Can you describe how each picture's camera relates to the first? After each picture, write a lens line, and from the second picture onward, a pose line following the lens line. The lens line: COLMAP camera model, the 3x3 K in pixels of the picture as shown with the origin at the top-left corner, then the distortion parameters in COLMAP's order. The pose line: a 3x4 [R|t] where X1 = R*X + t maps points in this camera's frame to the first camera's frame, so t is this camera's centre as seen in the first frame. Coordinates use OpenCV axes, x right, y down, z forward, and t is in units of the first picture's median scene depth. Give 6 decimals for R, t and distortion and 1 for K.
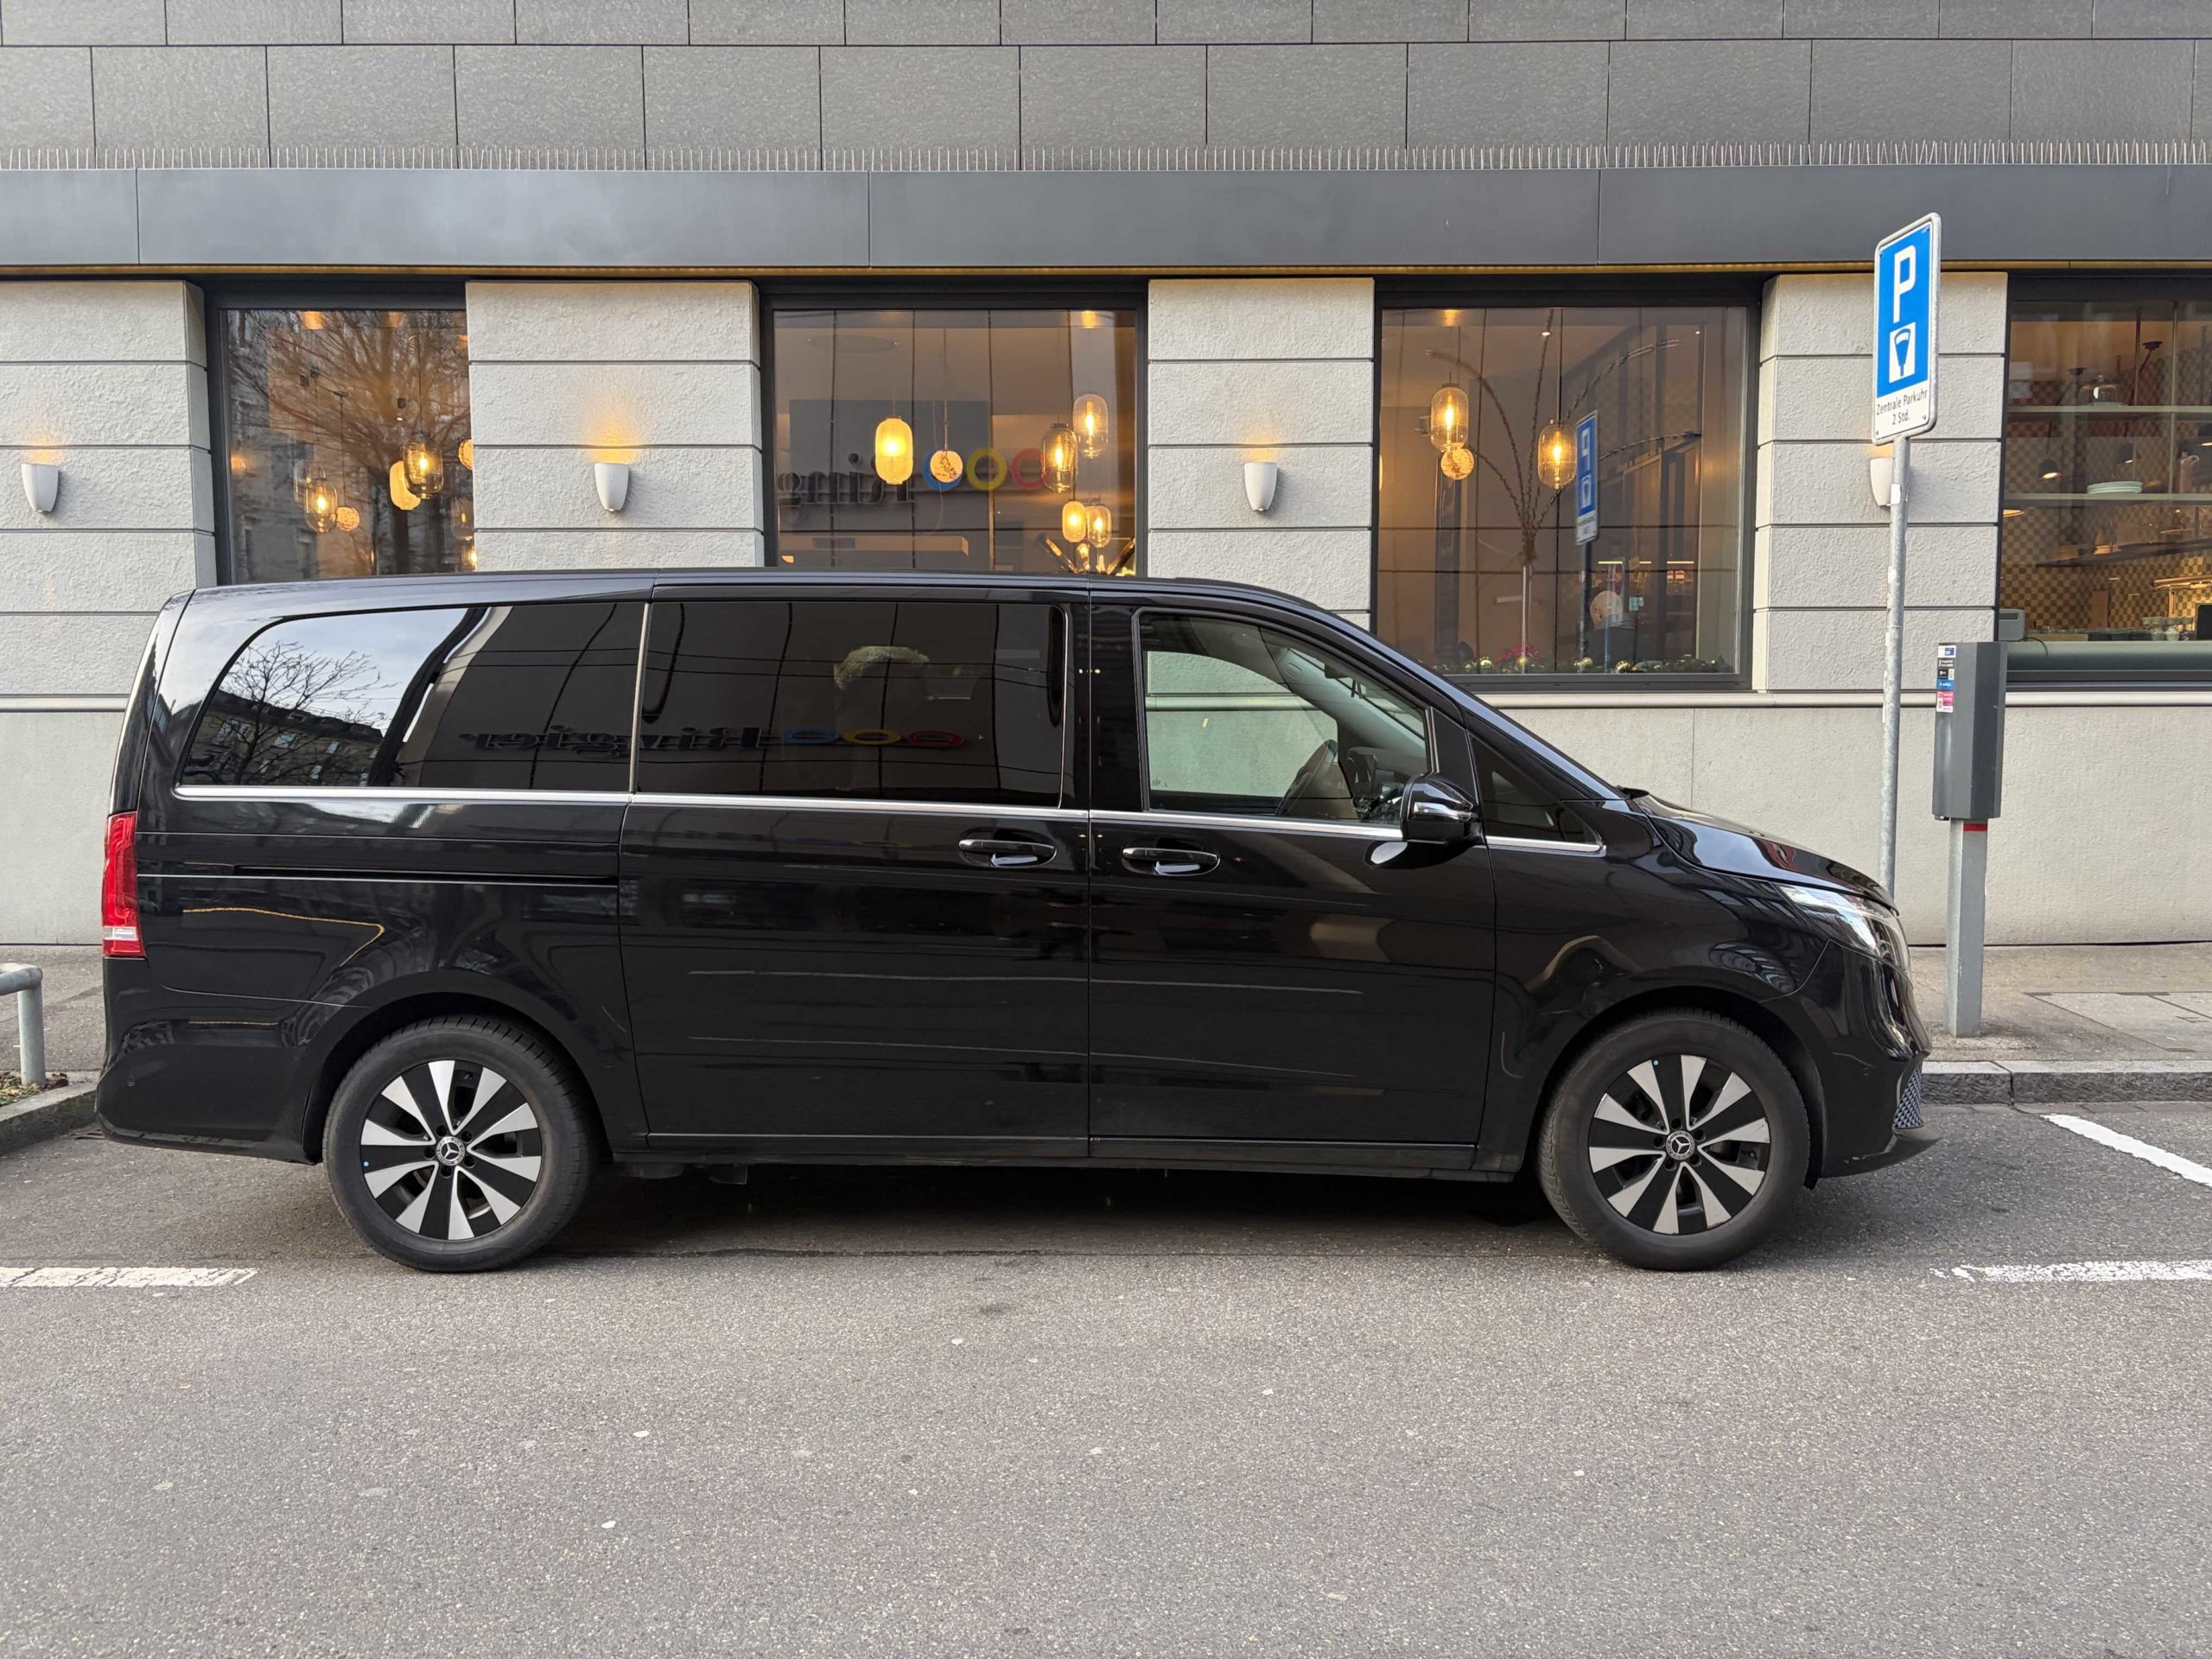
lens RADIAL K [[1741.1, 0, 1106.0], [0, 1741.1, 829.5], [0, 0, 1]] dist [0.045791, -0.068154]
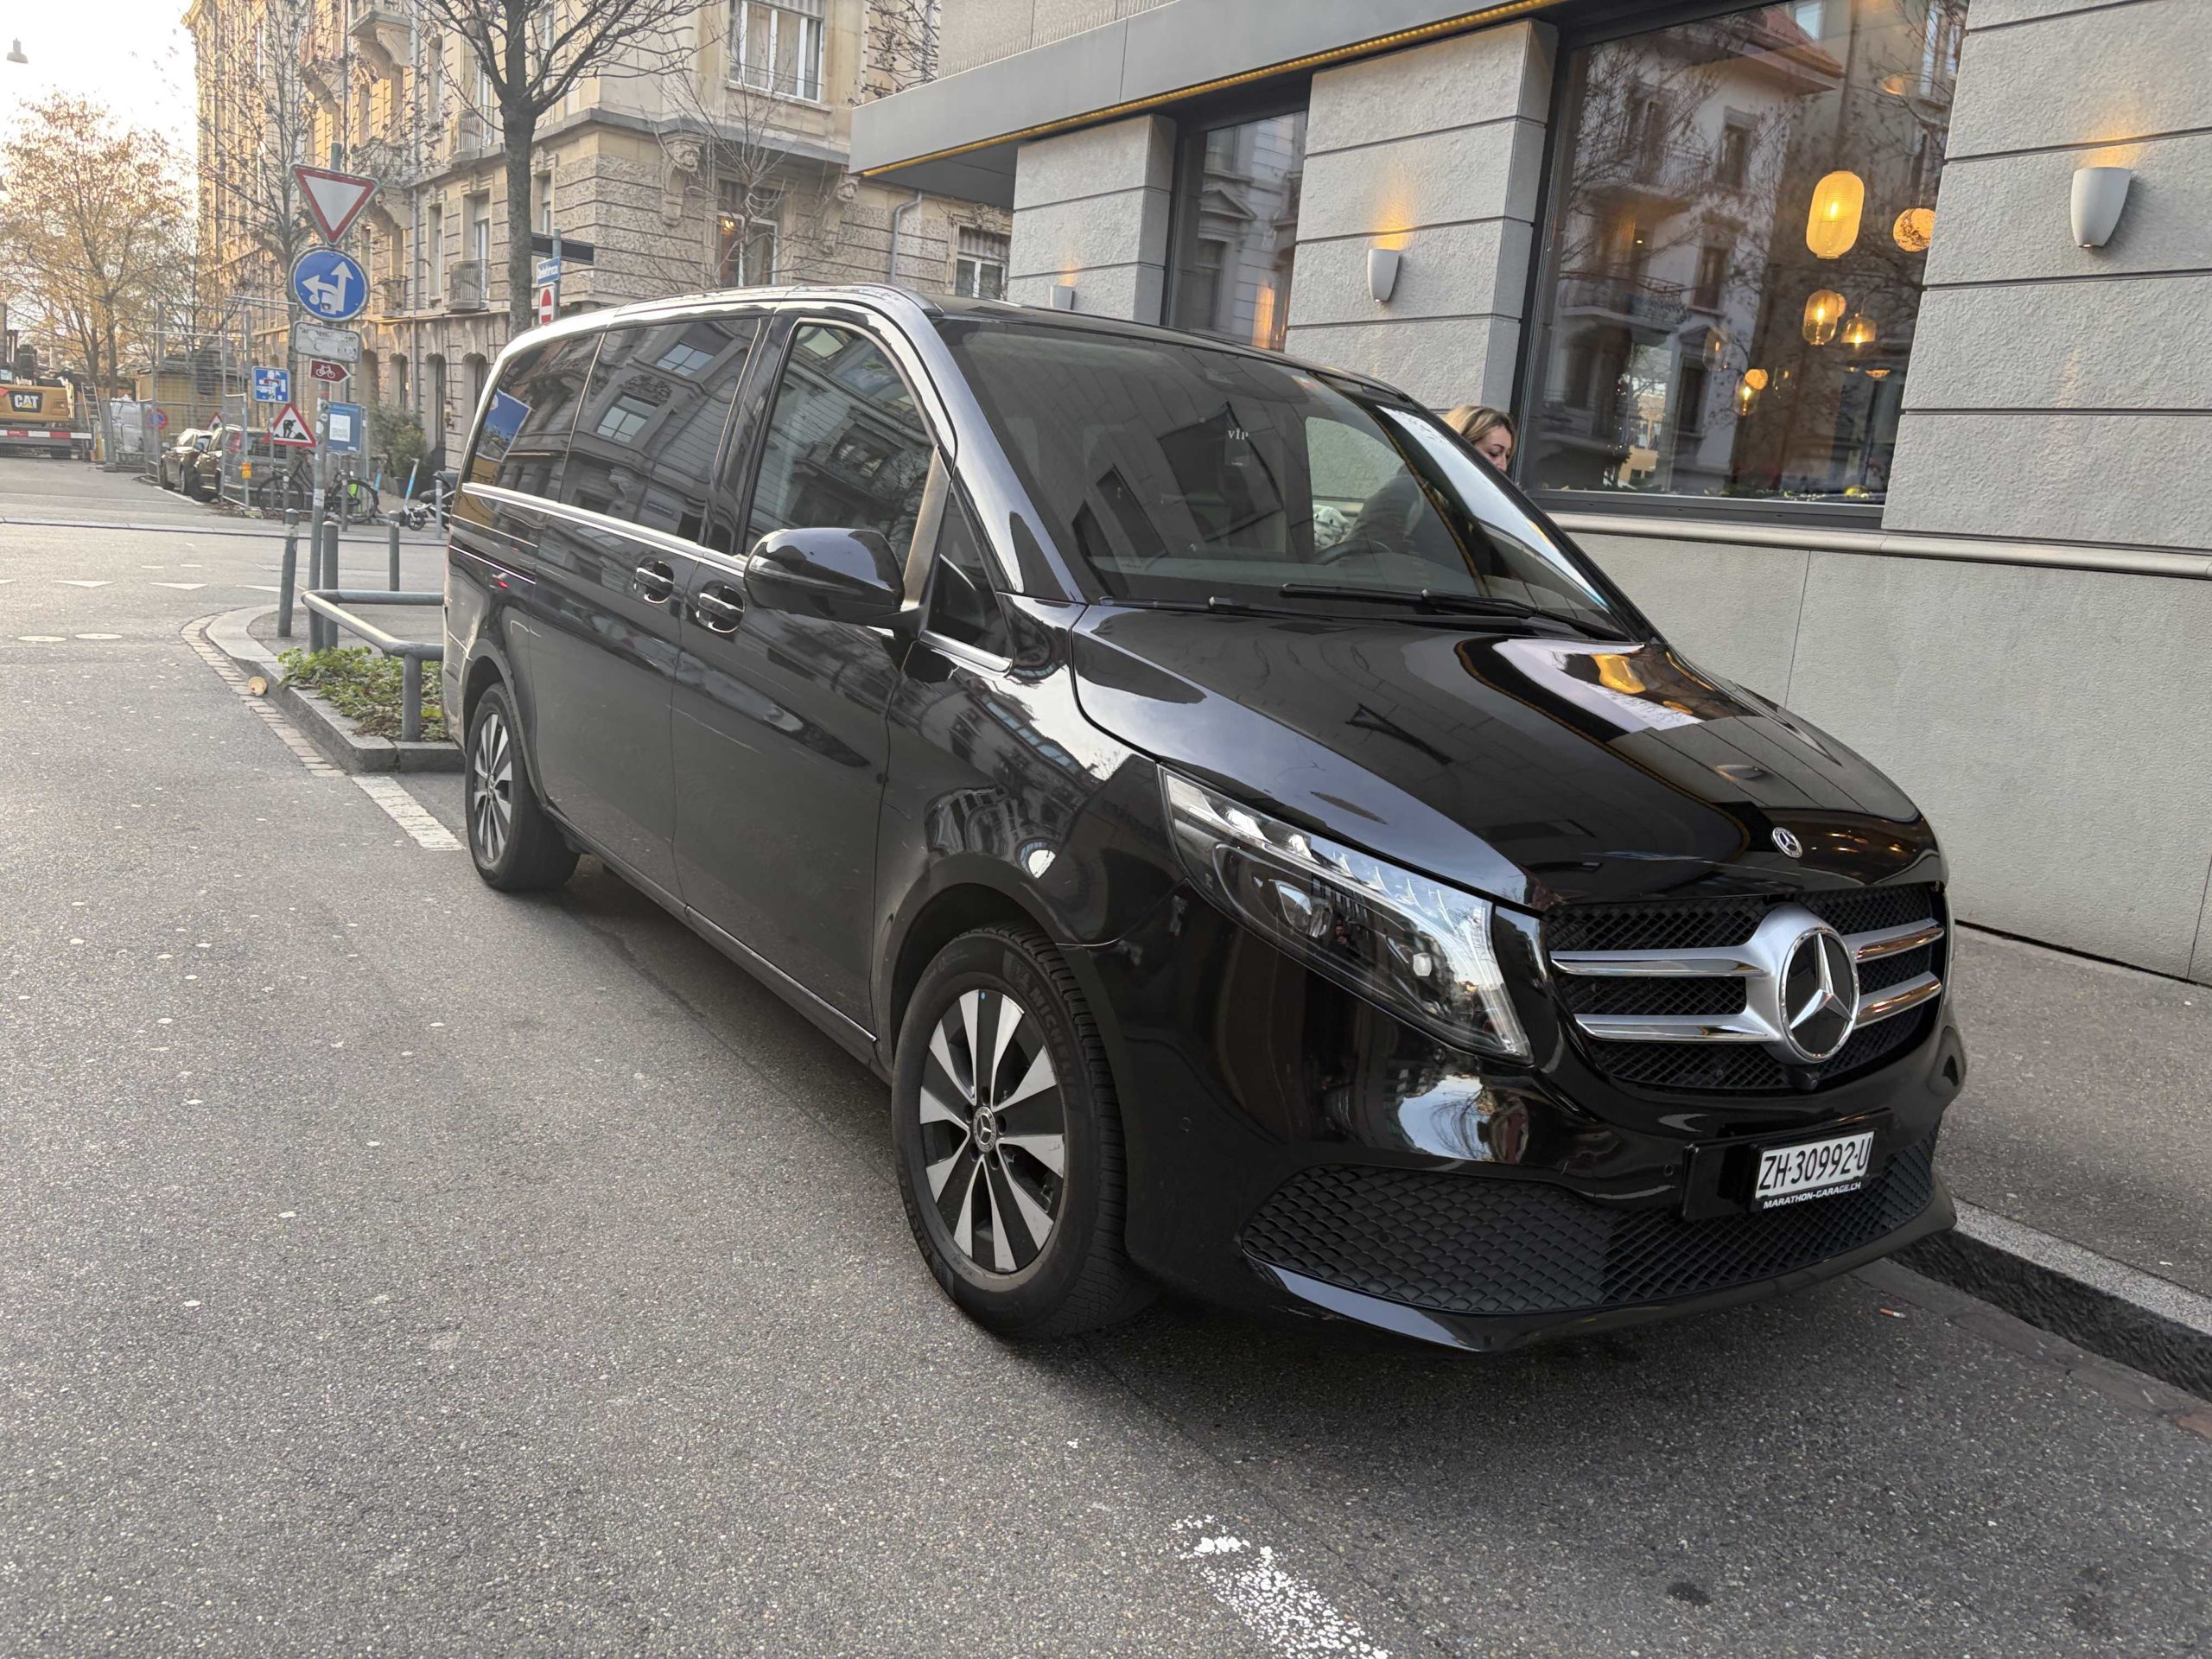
lens RADIAL K [[1741.1, 0, 1106.0], [0, 1741.1, 829.5], [0, 0, 1]] dist [0.045791, -0.068154]
pose [[0.517920, 0.199363, -0.831873, 0.861451], [-0.146642, 0.978760, 0.143266, -0.028760], [0.842766, 0.047787, 0.536154, 0.675439]]
